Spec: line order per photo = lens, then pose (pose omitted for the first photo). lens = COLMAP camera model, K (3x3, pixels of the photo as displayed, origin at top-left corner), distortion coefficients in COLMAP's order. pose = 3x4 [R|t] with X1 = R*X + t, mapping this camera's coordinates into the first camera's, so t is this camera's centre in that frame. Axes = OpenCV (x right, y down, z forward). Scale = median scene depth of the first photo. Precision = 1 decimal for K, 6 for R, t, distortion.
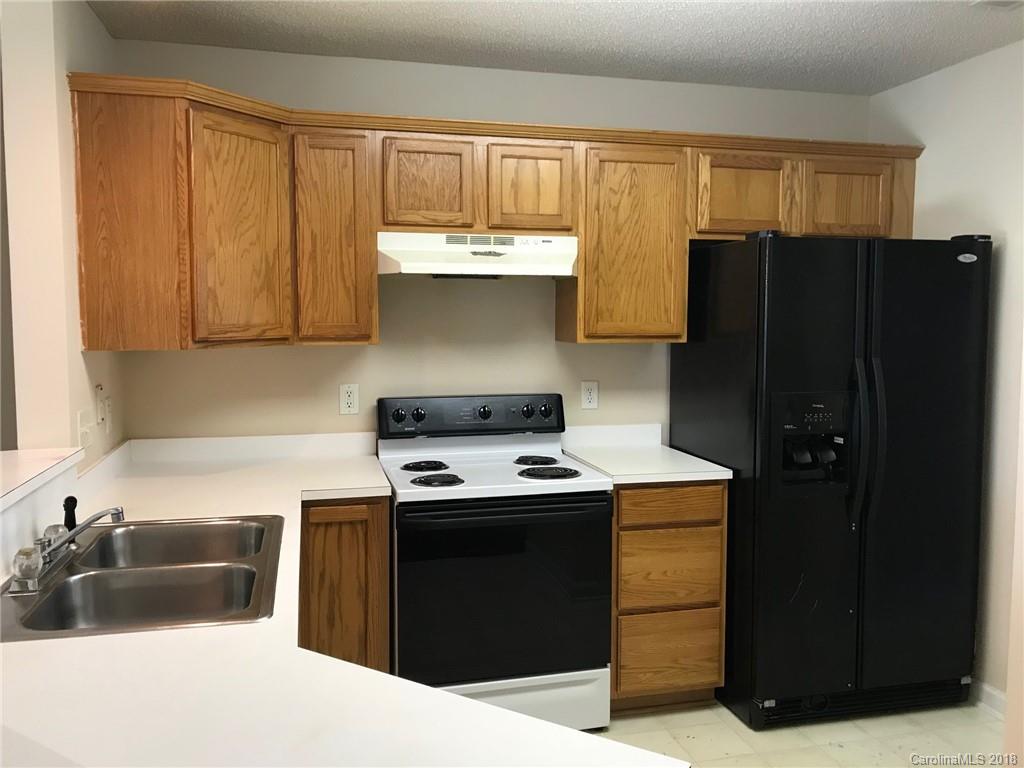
lens RADIAL K [[837.8, 0, 508.1], [0, 837.8, 375.5], [0, 0, 1]] dist [0.040690, -0.064431]
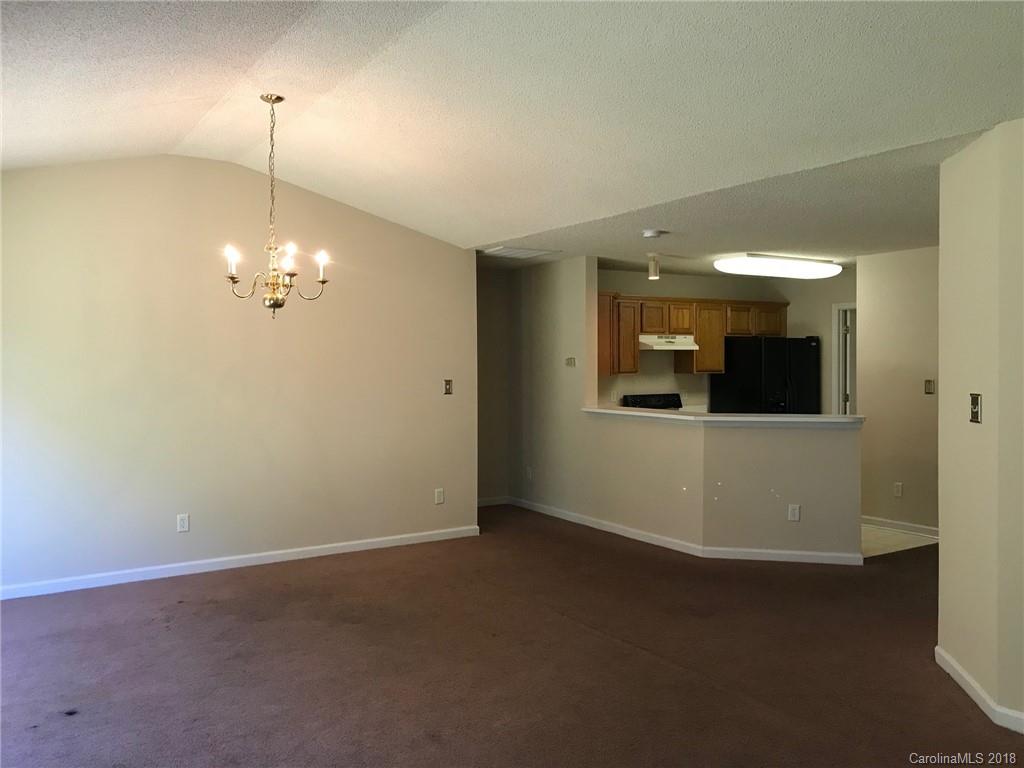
lens RADIAL K [[837.8, 0, 508.1], [0, 837.8, 375.5], [0, 0, 1]] dist [0.040690, -0.064431]
pose [[0.948831, -0.012946, 0.315519, -1.459237], [0.031583, 0.998040, -0.054025, 0.103713], [-0.314202, 0.061225, 0.947380, -1.523475]]
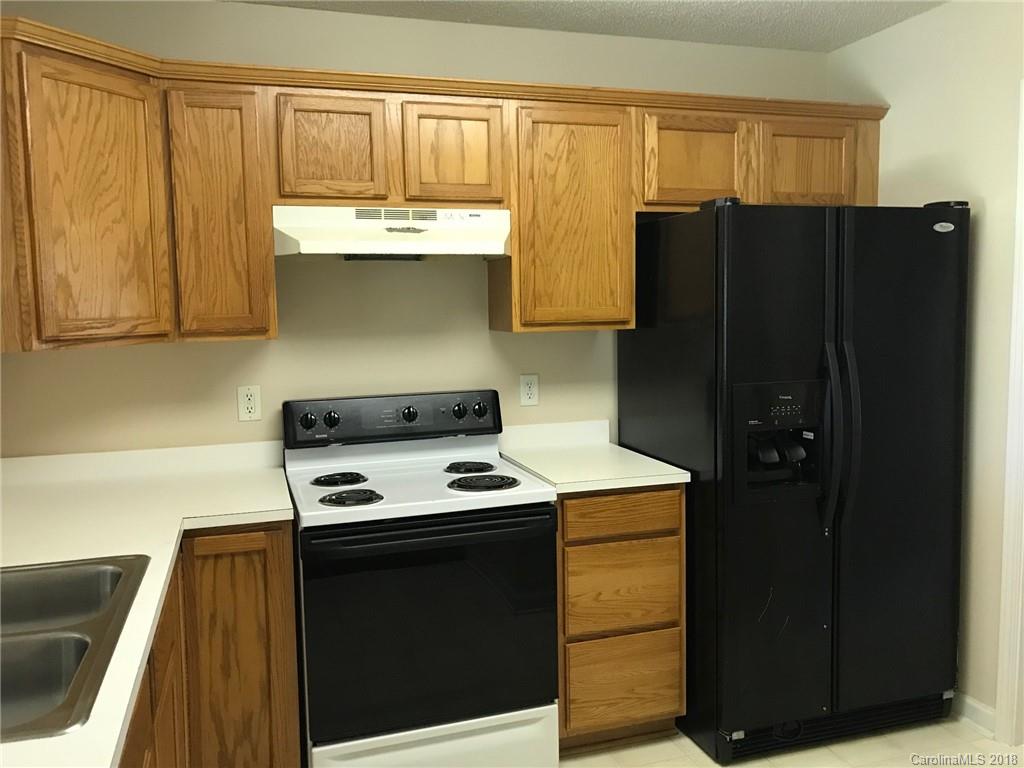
lens RADIAL K [[834.7, 0, 509.6], [0, 834.7, 382.7], [0, 0, 1]] dist [0.009984, 0.002987]
pose [[0.997472, -0.026795, 0.065814, 0.022167], [0.025356, 0.999423, 0.022611, -0.006158], [-0.066382, -0.020885, 0.997576, 0.139274]]
